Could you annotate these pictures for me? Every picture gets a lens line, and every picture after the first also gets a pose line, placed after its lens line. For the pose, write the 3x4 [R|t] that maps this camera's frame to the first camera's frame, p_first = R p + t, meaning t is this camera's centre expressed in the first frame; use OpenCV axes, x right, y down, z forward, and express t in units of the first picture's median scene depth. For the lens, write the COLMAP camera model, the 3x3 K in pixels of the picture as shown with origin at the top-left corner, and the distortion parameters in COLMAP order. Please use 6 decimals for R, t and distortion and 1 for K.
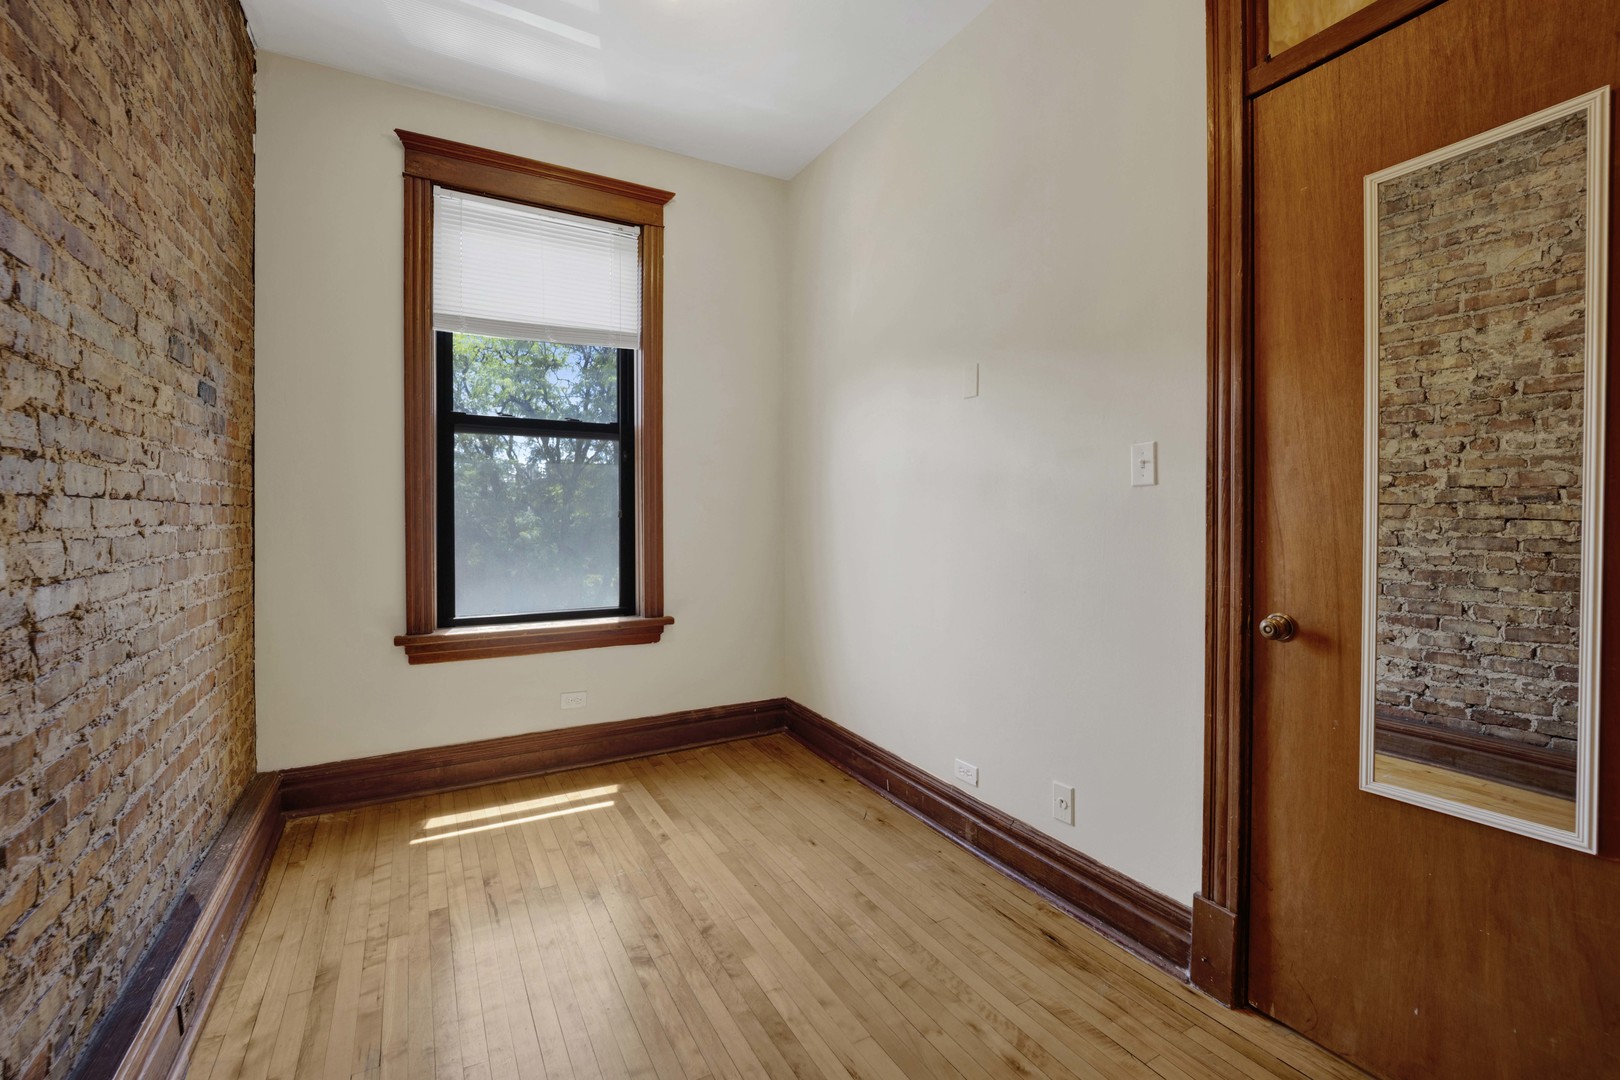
lens RADIAL K [[691.8, 0, 818.2], [0, 691.8, 516.1], [0, 0, 1]] dist [0.000467, 0.000046]
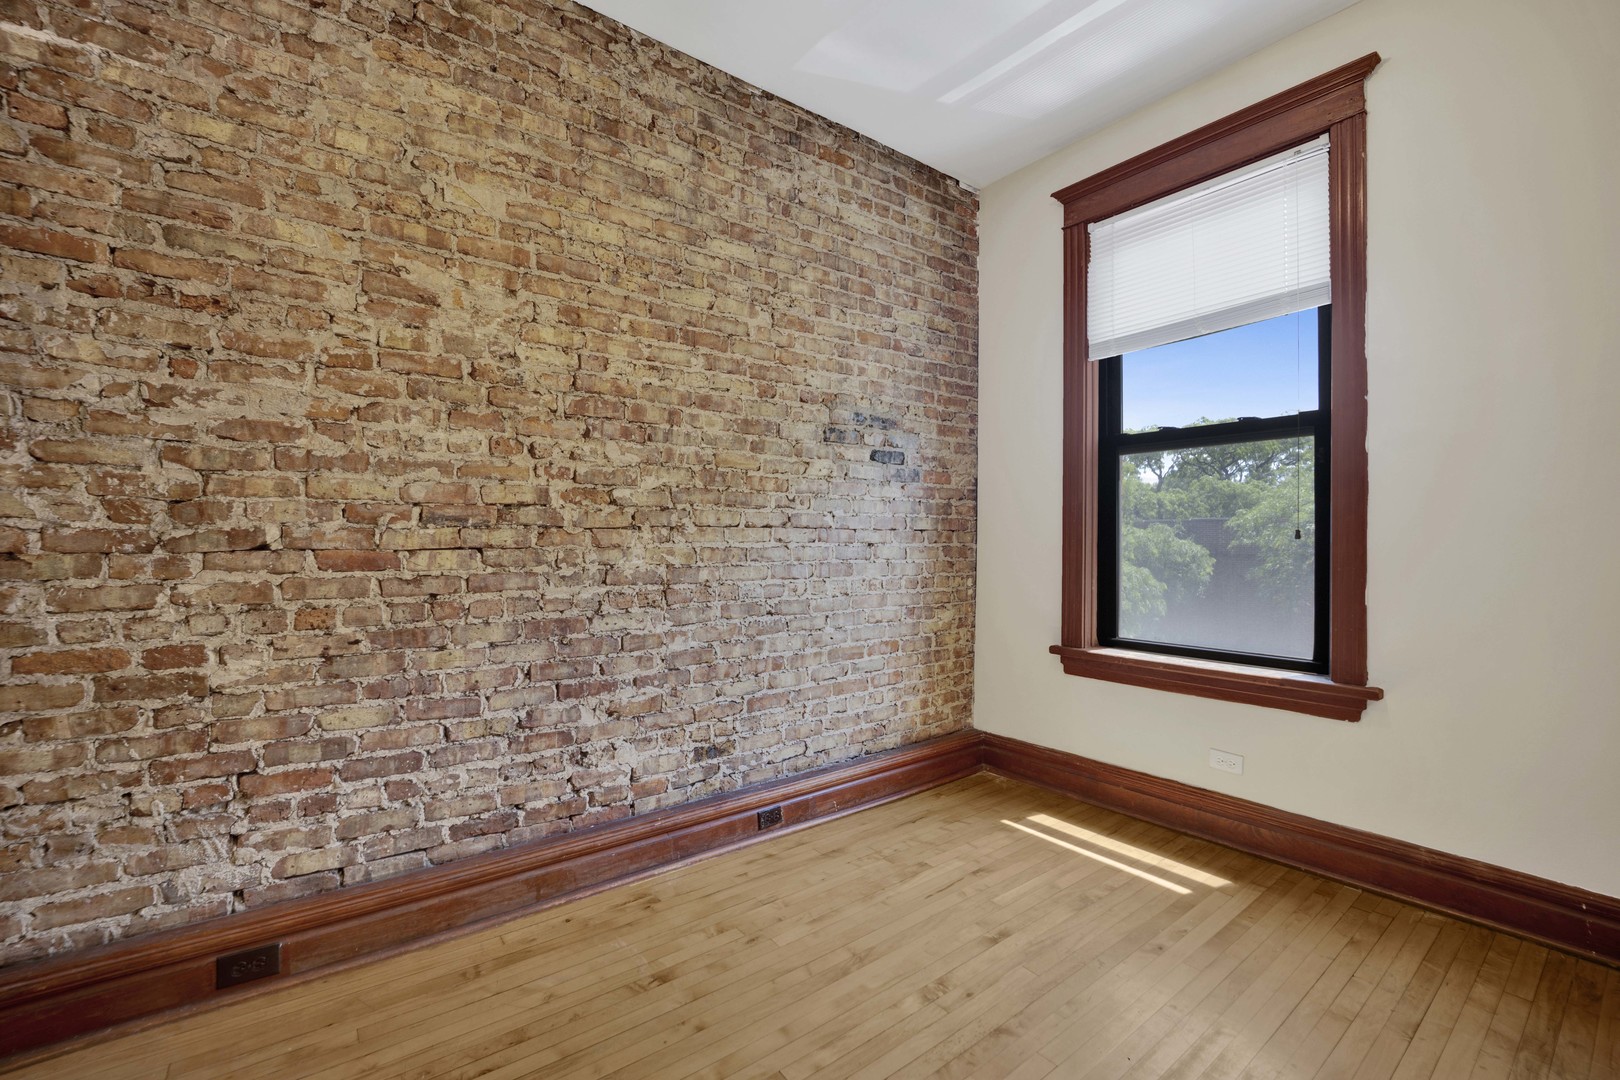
lens RADIAL K [[688.0, 0, 809.0], [0, 688.0, 533.1], [0, 0, 1]] dist [-0.021947, 0.000073]
pose [[0.132207, -0.007314, -0.991195, 0.415404], [-0.000906, 0.999971, -0.007499, 0.001879], [0.991222, 0.001890, 0.132196, 0.437568]]
